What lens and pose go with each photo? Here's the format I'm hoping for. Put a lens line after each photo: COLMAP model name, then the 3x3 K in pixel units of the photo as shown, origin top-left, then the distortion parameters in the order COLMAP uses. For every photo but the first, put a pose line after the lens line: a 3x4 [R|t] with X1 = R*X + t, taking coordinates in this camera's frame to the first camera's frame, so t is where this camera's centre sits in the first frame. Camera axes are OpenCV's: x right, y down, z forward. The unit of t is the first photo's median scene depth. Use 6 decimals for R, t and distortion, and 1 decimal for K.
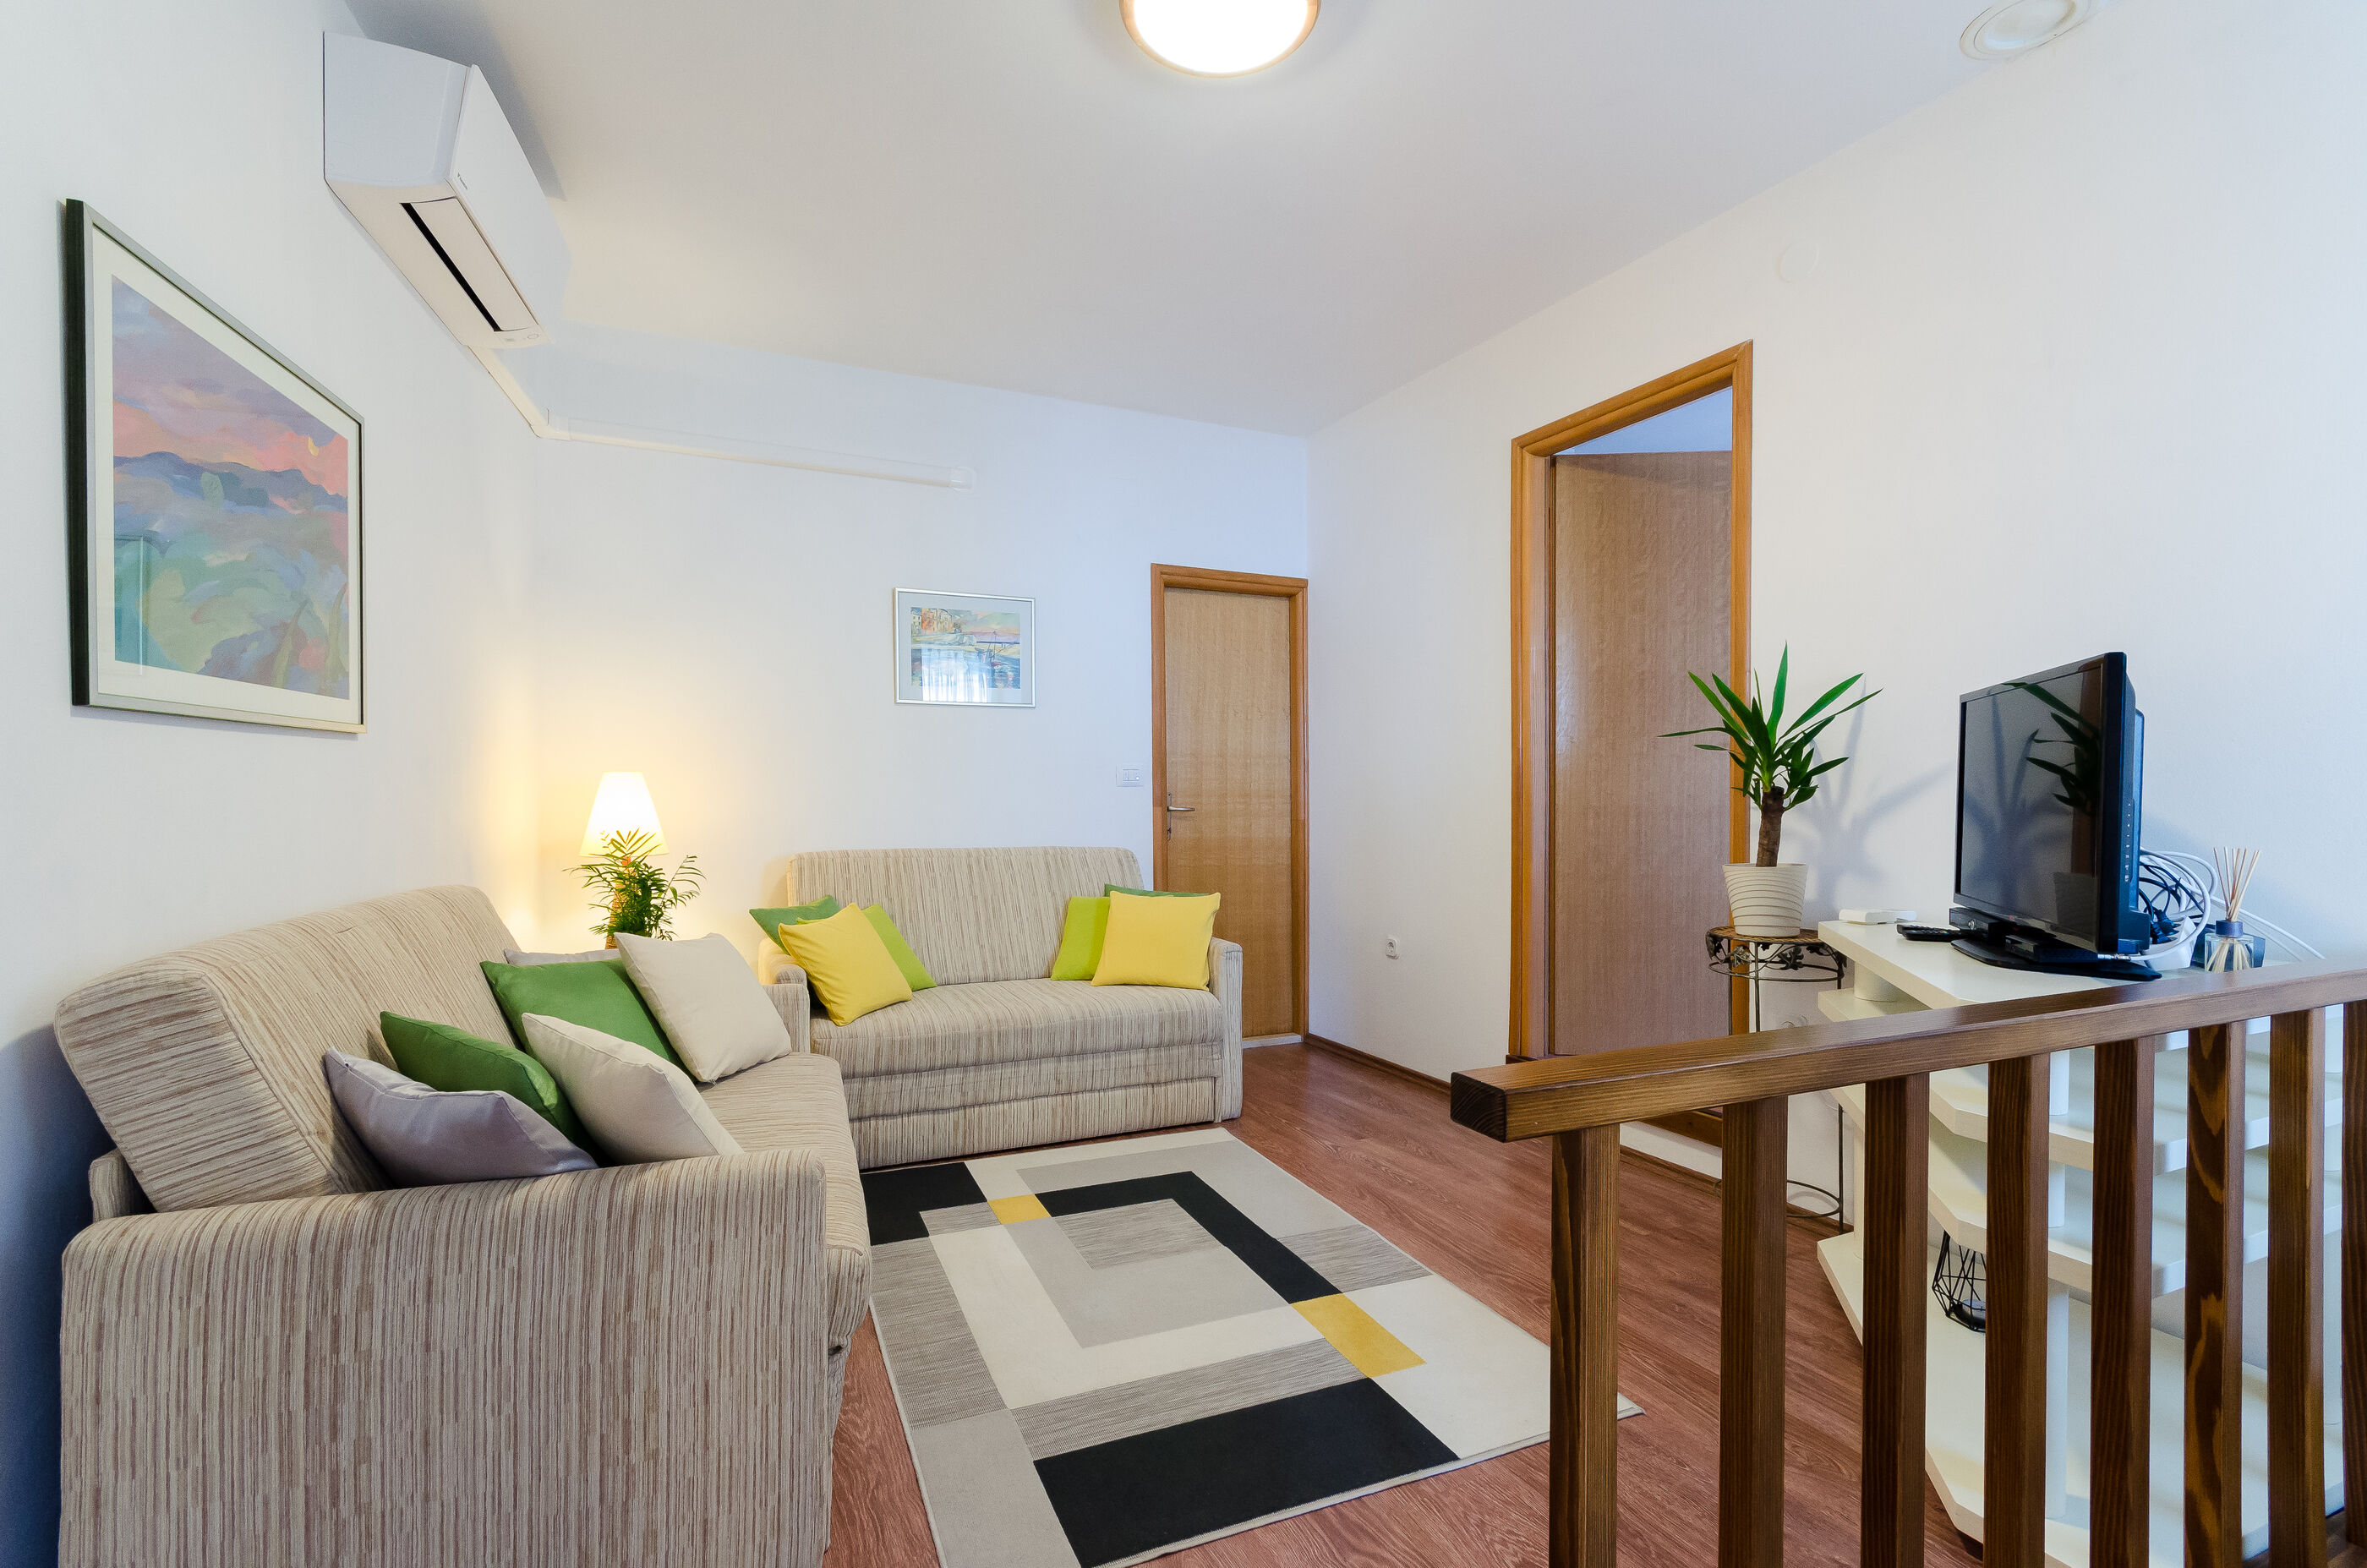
lens RADIAL K [[1011.3, 0, 1189.6], [0, 1011.3, 760.2], [0, 0, 1]] dist [0.004271, 0.000510]
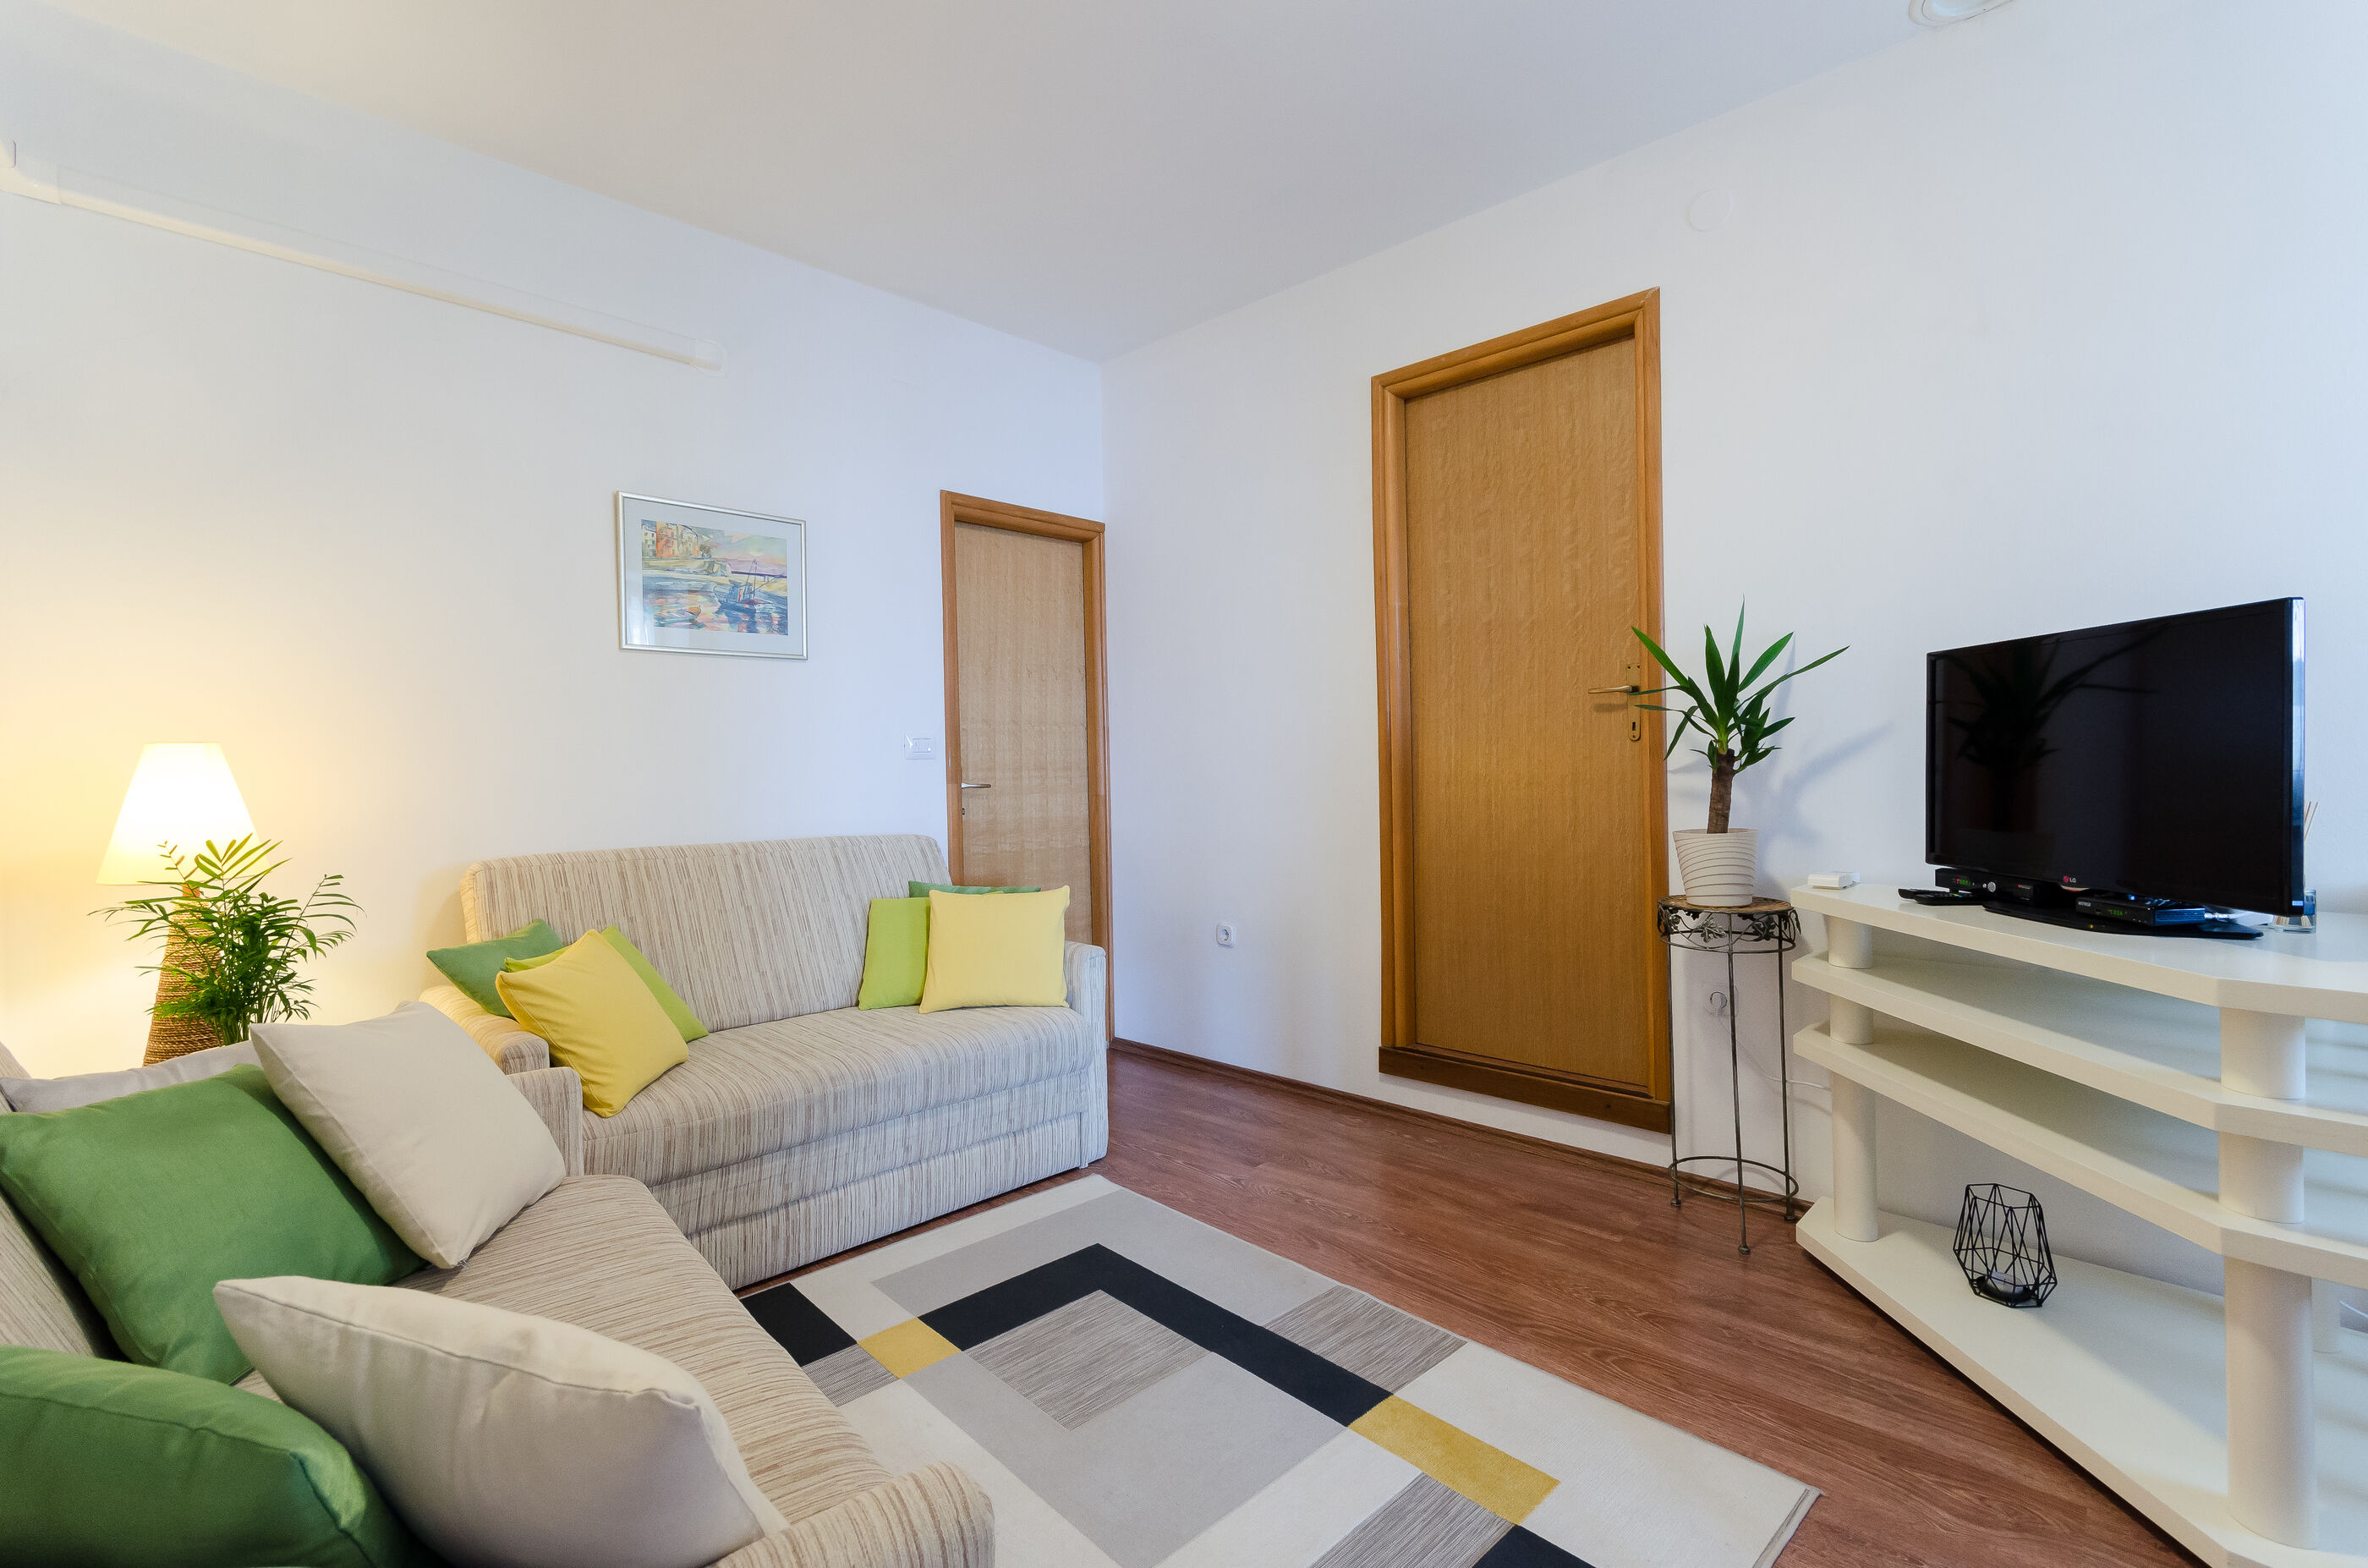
lens RADIAL K [[1035.2, 0, 1184.4], [0, 1035.2, 727.9], [0, 0, 1]] dist [0.008457, -0.000046]
pose [[0.946991, -0.002613, 0.321250, -0.179538], [0.004225, 0.999982, -0.004320, 0.007139], [-0.321233, 0.005449, 0.946984, 0.194604]]
